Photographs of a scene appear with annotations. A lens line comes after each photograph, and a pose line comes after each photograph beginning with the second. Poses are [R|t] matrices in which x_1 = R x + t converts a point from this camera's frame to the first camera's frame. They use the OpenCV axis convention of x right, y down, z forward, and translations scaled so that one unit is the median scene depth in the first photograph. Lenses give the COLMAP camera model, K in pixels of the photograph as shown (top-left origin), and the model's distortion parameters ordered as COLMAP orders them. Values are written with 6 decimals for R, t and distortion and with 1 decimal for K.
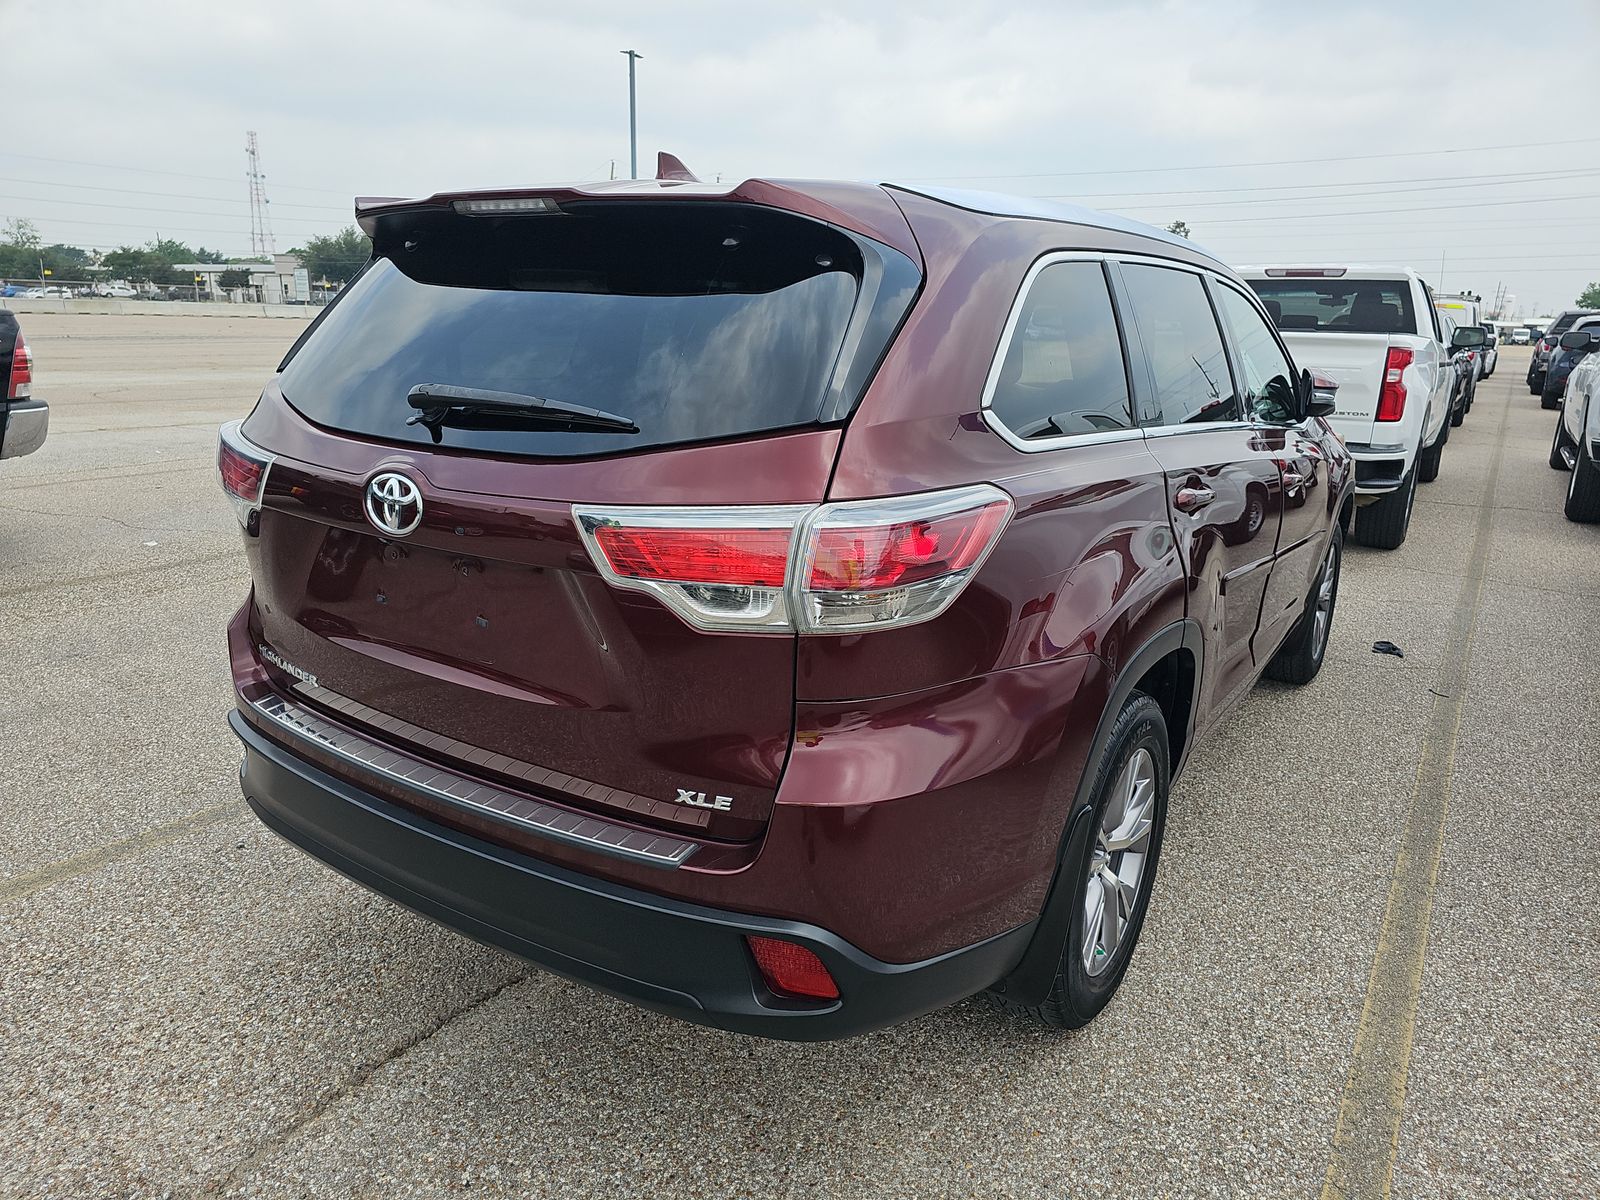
lens RADIAL K [[1075.0, 0, 805.3], [0, 1075.0, 593.1], [0, 0, 1]] dist [0.024231, 0.000250]
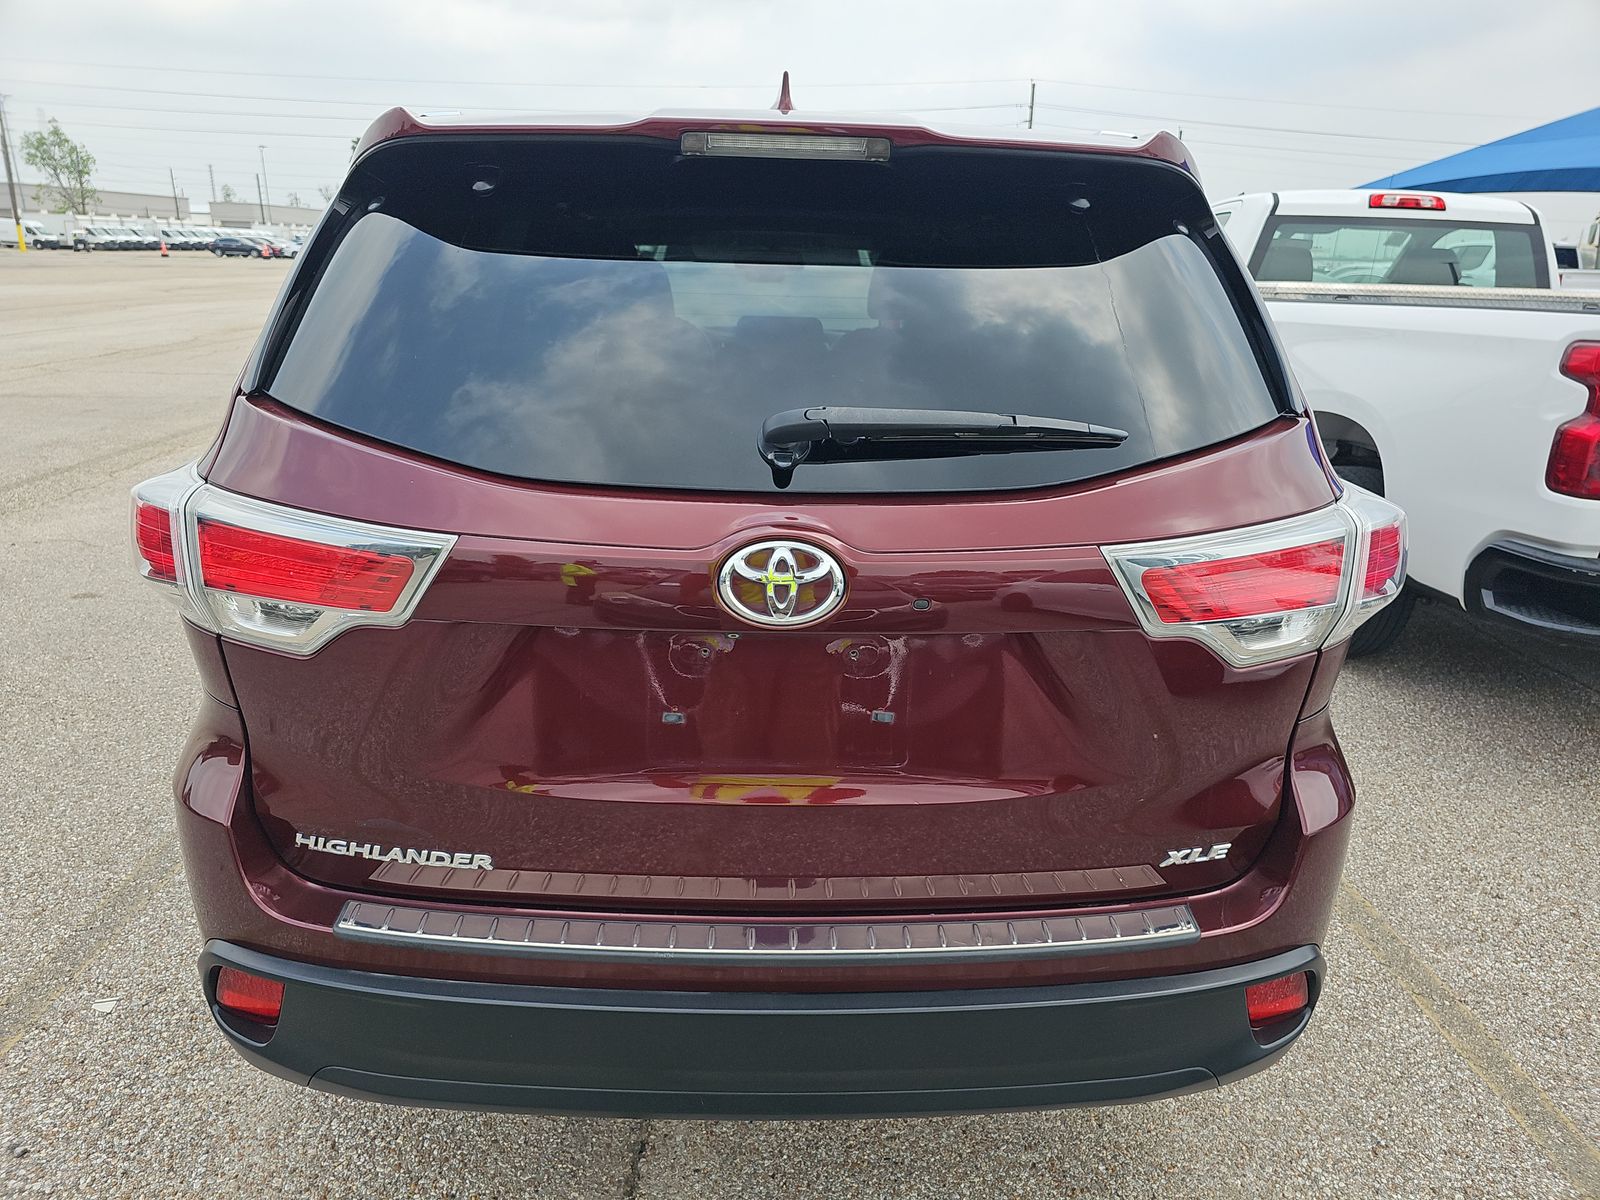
lens RADIAL K [[1052.1, 0, 800.0], [0, 1052.1, 600.0], [0, 0, 1]] dist [0.048723, -0.040471]
pose [[0.822125, -0.179776, 0.540177, -0.714271], [0.141688, 0.983589, 0.111705, -0.141069], [-0.551393, -0.015299, 0.834105, 0.409336]]
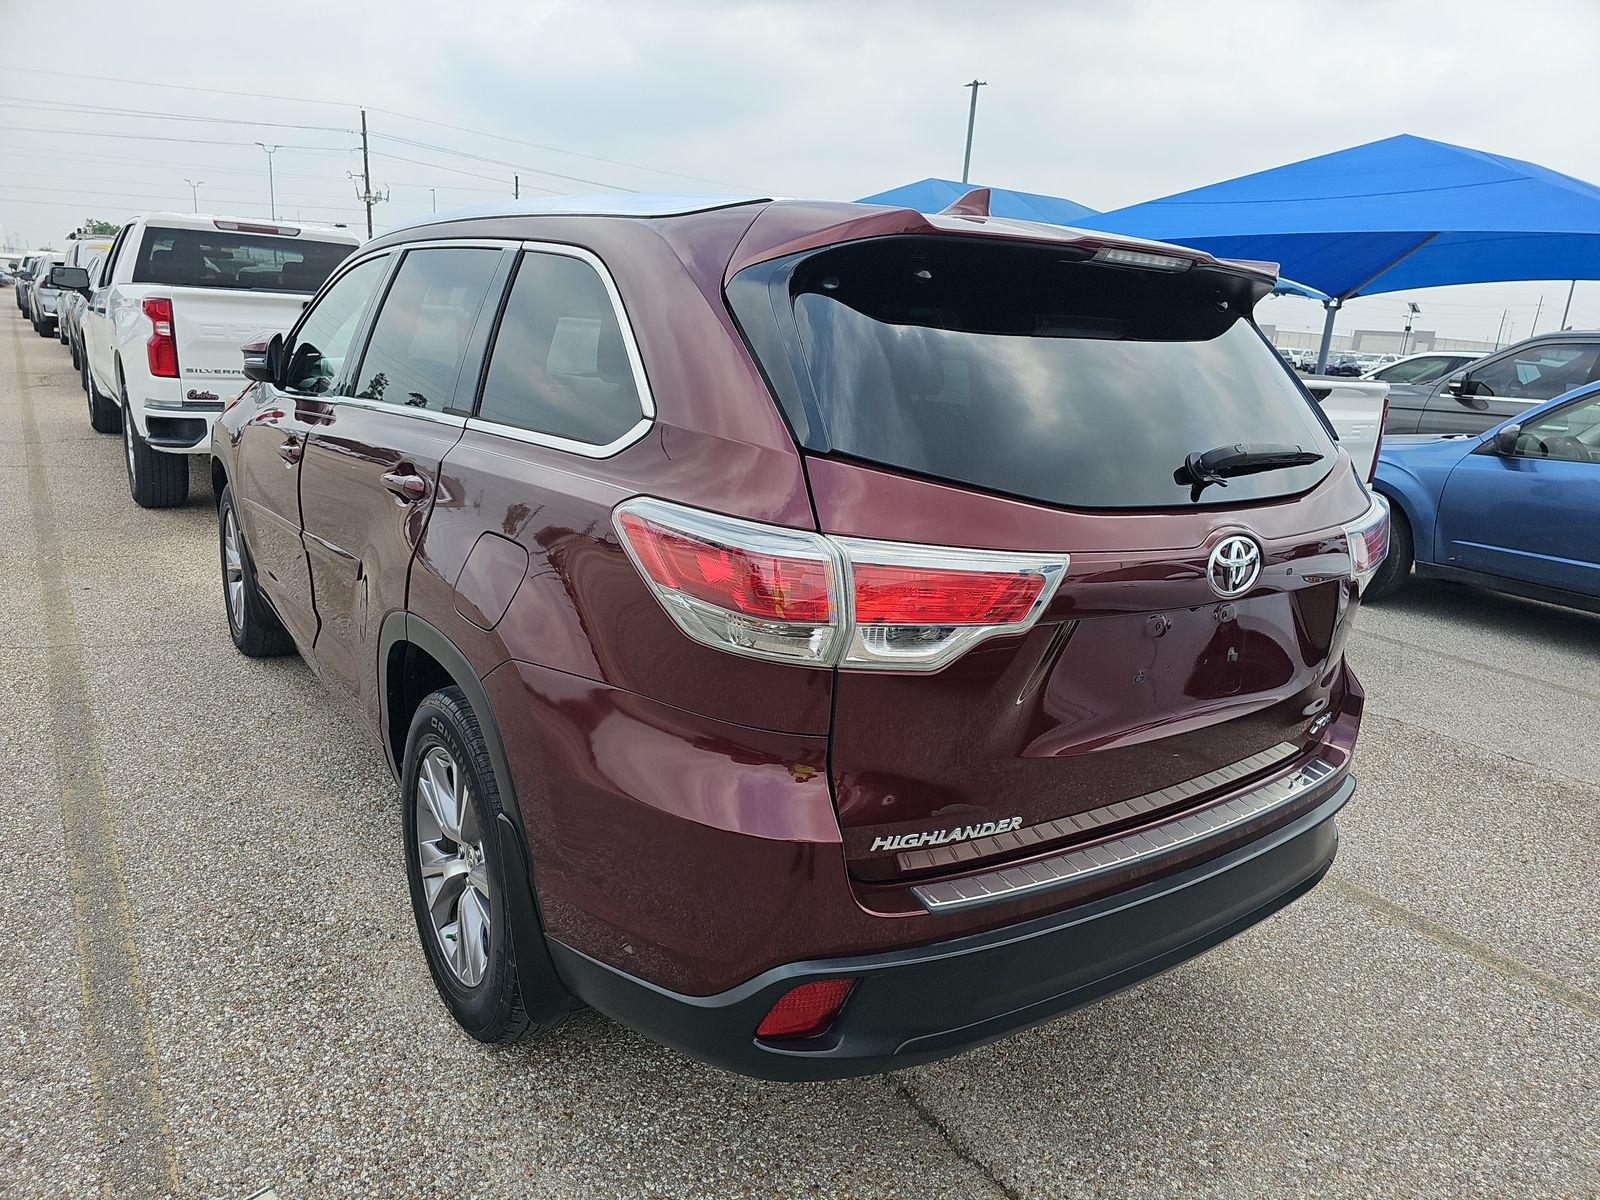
lens RADIAL K [[1075.0, 0, 805.3], [0, 1075.0, 593.1], [0, 0, 1]] dist [0.024231, 0.000250]
pose [[0.369135, -0.234750, 0.899239, -1.387809], [0.182096, 0.967088, 0.177712, -0.298892], [-0.911362, 0.098148, 0.399734, 0.929720]]
